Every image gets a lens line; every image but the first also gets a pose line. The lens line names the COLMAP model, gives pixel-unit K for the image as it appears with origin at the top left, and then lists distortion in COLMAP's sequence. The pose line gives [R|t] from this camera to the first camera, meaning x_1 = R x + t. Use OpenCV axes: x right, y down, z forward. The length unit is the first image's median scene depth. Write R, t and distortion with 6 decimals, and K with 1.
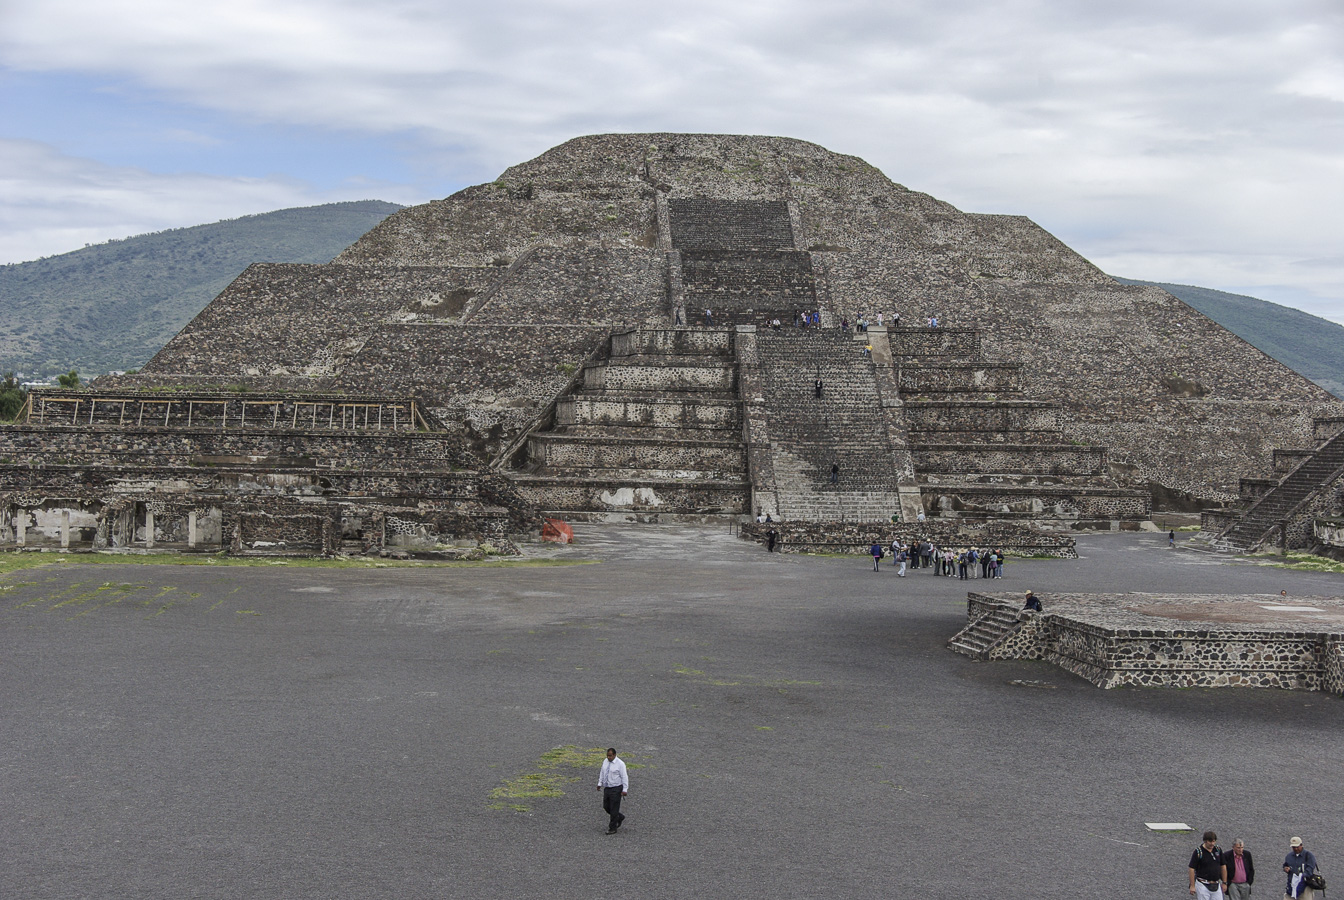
lens RADIAL K [[2211.3, 0, 672.9], [0, 2211.3, 450.9], [0, 0, 1]] dist [0.068037, 0.000000]
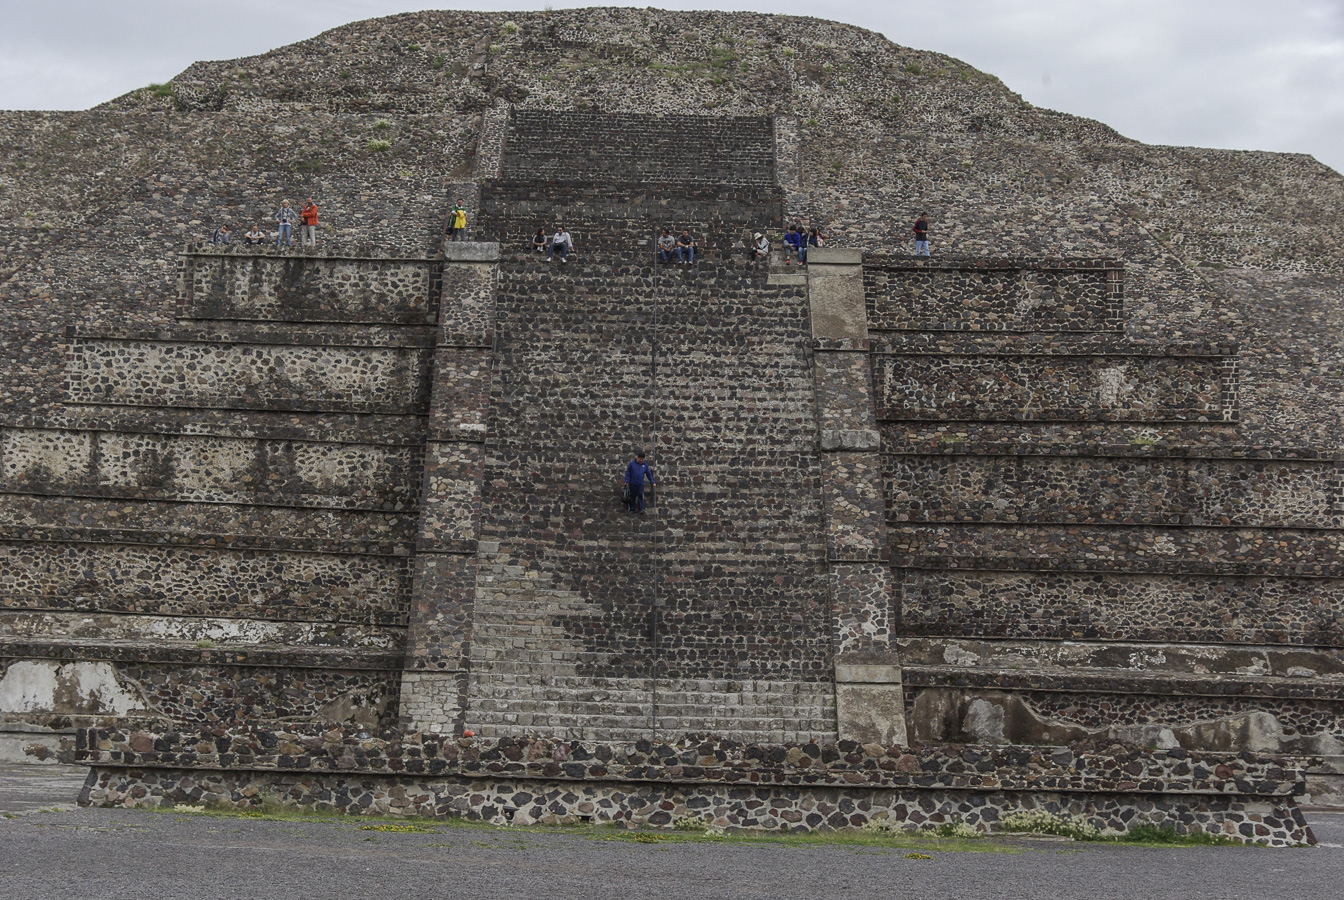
lens RADIAL K [[3089.8, 0, 670.8], [0, 3089.8, 449.6], [0, 0, 1]] dist [0.042495, 0.000000]
pose [[0.996964, 0.003993, -0.077758, 0.107638], [-0.012521, 0.993908, -0.109500, 0.033546], [0.076847, 0.110141, 0.990941, 0.506989]]
